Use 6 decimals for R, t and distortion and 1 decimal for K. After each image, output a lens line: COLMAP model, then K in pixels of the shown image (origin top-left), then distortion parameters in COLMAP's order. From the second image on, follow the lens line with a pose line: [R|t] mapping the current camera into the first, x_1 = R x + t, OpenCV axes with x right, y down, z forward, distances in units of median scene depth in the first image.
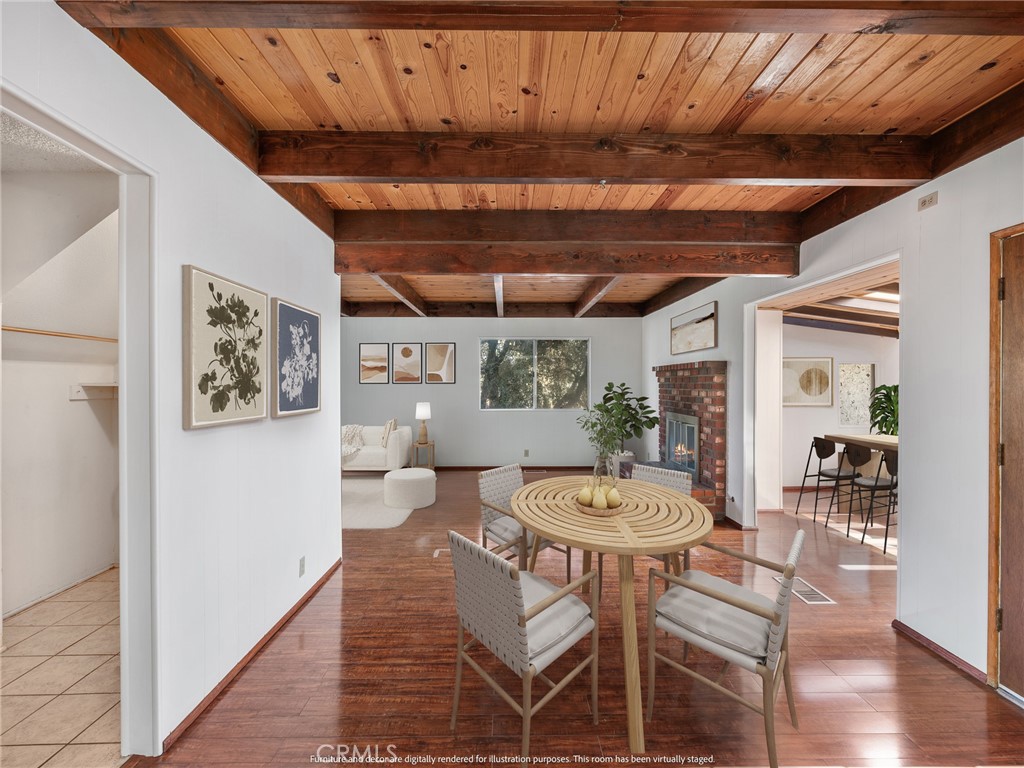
lens RADIAL K [[468.1, 0, 512.9], [0, 468.1, 384.6], [0, 0, 1]] dist [0.001510, -0.000091]
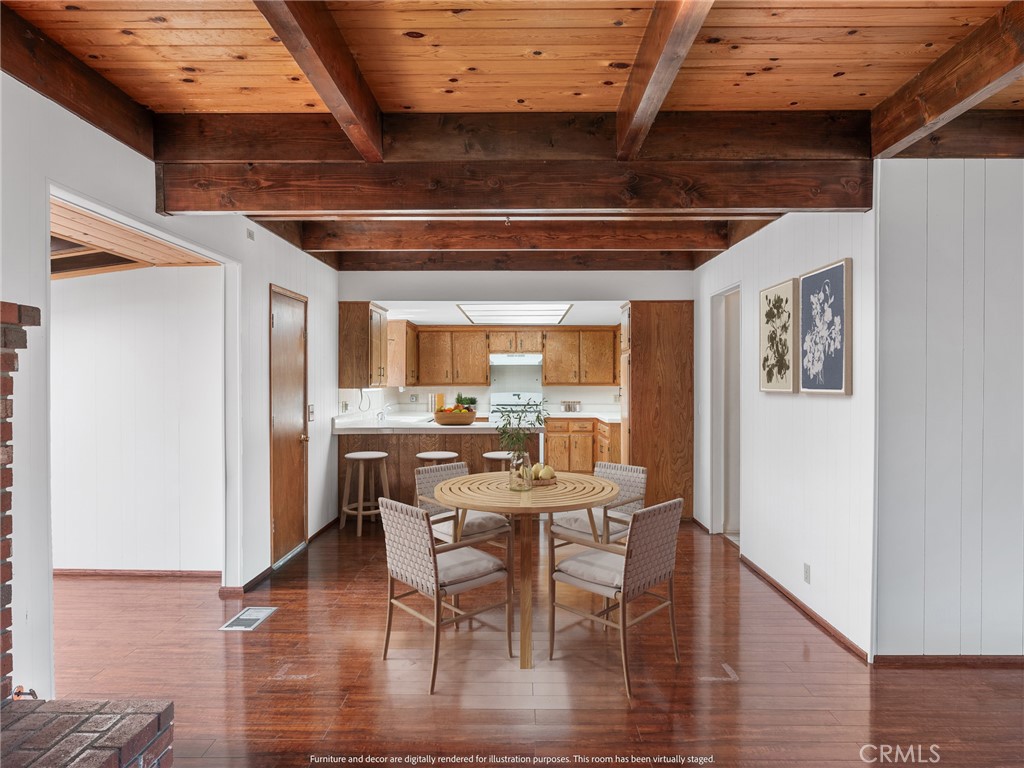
lens RADIAL K [[687.2, 0, 513.1], [0, 687.2, 384.0], [0, 0, 1]] dist [-0.002043, -0.002730]
pose [[-0.999712, 0.008457, 0.022444, 0.071225], [0.008492, 0.999963, 0.001477, 0.035116], [-0.022430, 0.001668, -0.999747, 2.112808]]
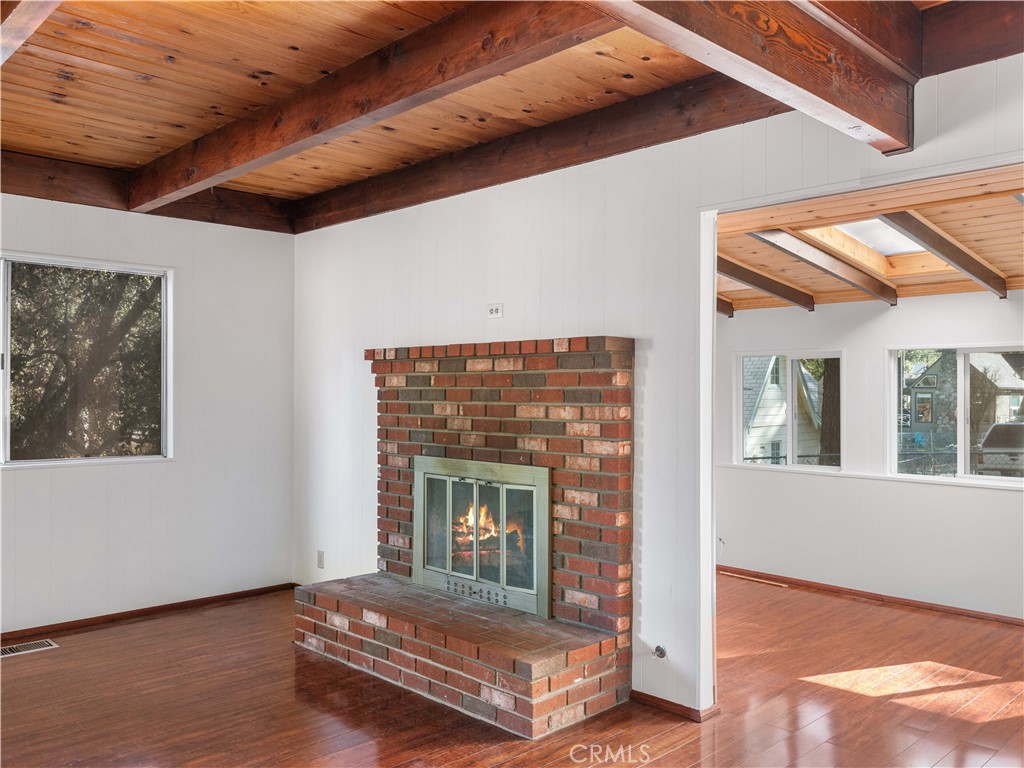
lens RADIAL K [[843.6, 0, 507.7], [0, 843.6, 392.2], [0, 0, 1]] dist [0.001653, 0.005693]
pose [[0.729962, 0.008665, 0.683433, -0.290643], [-0.005734, 0.999962, -0.006554, 0.010151], [-0.683464, 0.000865, 0.729984, 0.837210]]
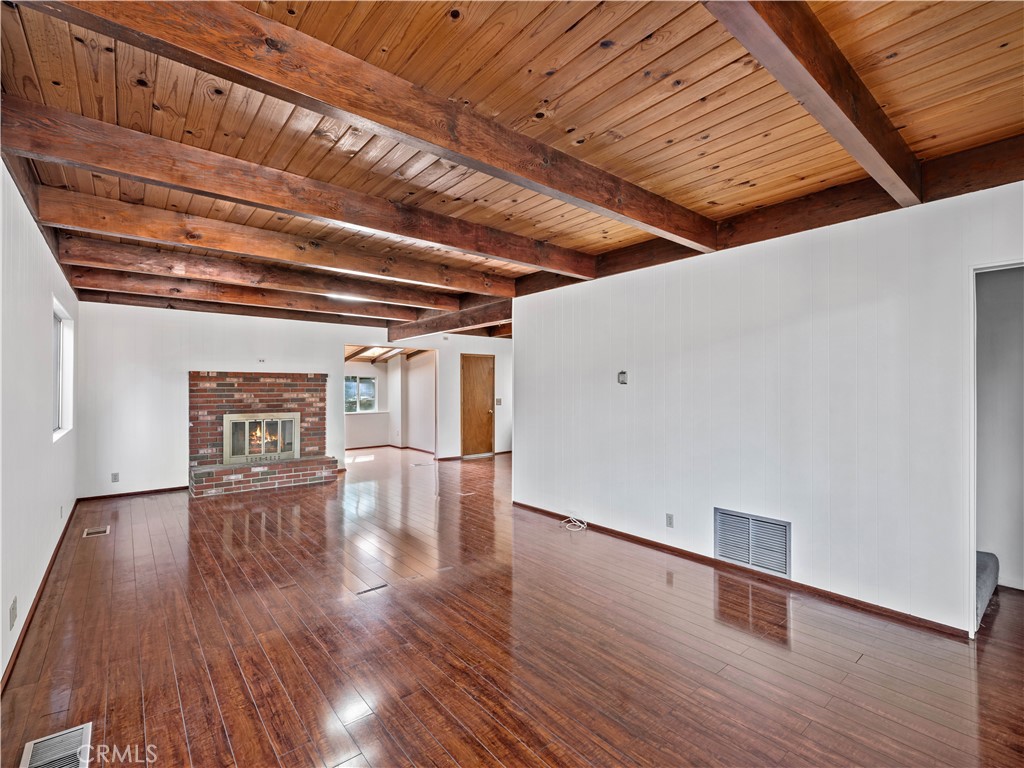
lens RADIAL K [[468.1, 0, 509.6], [0, 468.1, 384.3], [0, 0, 1]] dist [0.001510, -0.000091]
pose [[-0.618596, 0.015189, 0.785562, -2.010406], [0.008964, 0.999884, -0.012274, 0.016214], [-0.785658, -0.000551, -0.618661, 2.497878]]
